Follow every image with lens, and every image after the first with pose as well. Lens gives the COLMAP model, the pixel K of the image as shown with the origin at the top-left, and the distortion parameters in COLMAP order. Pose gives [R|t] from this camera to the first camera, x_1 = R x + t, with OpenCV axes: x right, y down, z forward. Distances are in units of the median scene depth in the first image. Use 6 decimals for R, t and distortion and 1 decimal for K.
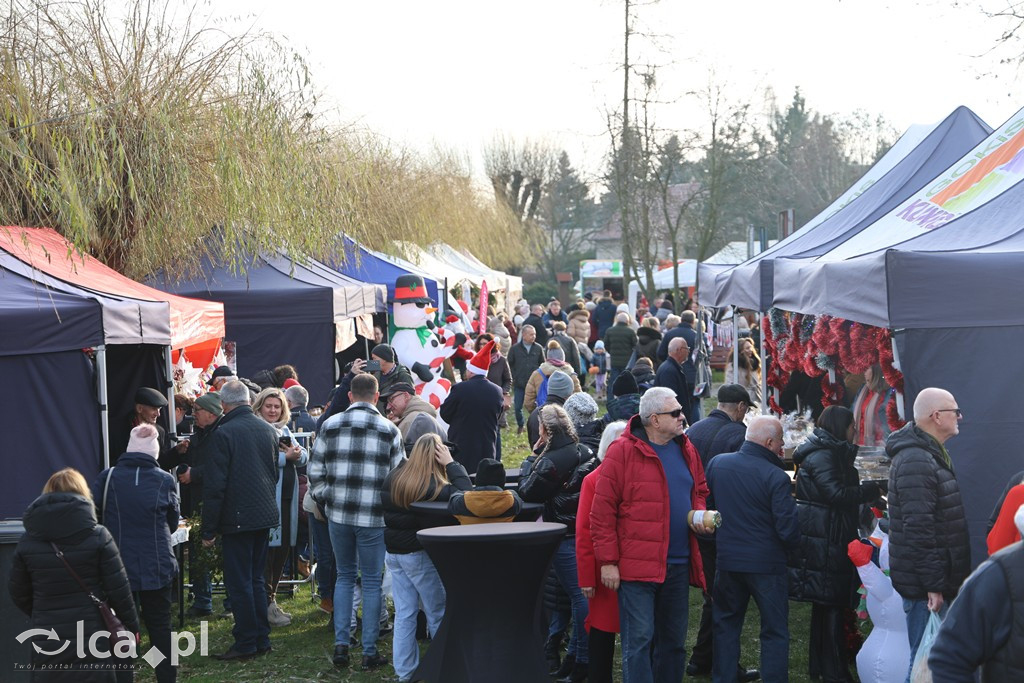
lens RADIAL K [[2909.5, 0, 512.0], [0, 2909.5, 341.5], [0, 0, 1]] dist [0.747355, 0.412611]
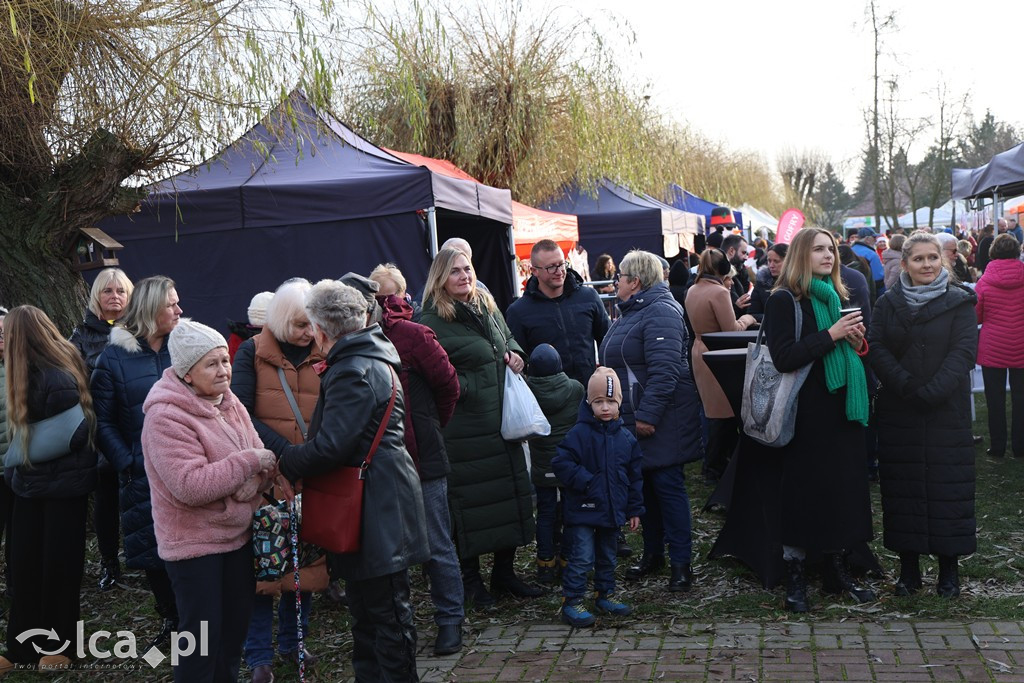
lens RADIAL K [[1390.2, 0, 531.4], [0, 1390.2, 328.3], [0, 0, 1]] dist [0.223003, 0.042495]
pose [[0.982304, -0.023936, -0.185758, -0.001238], [0.023887, 0.999712, -0.002500, 0.028884], [0.185764, -0.001982, 0.982592, 0.273716]]
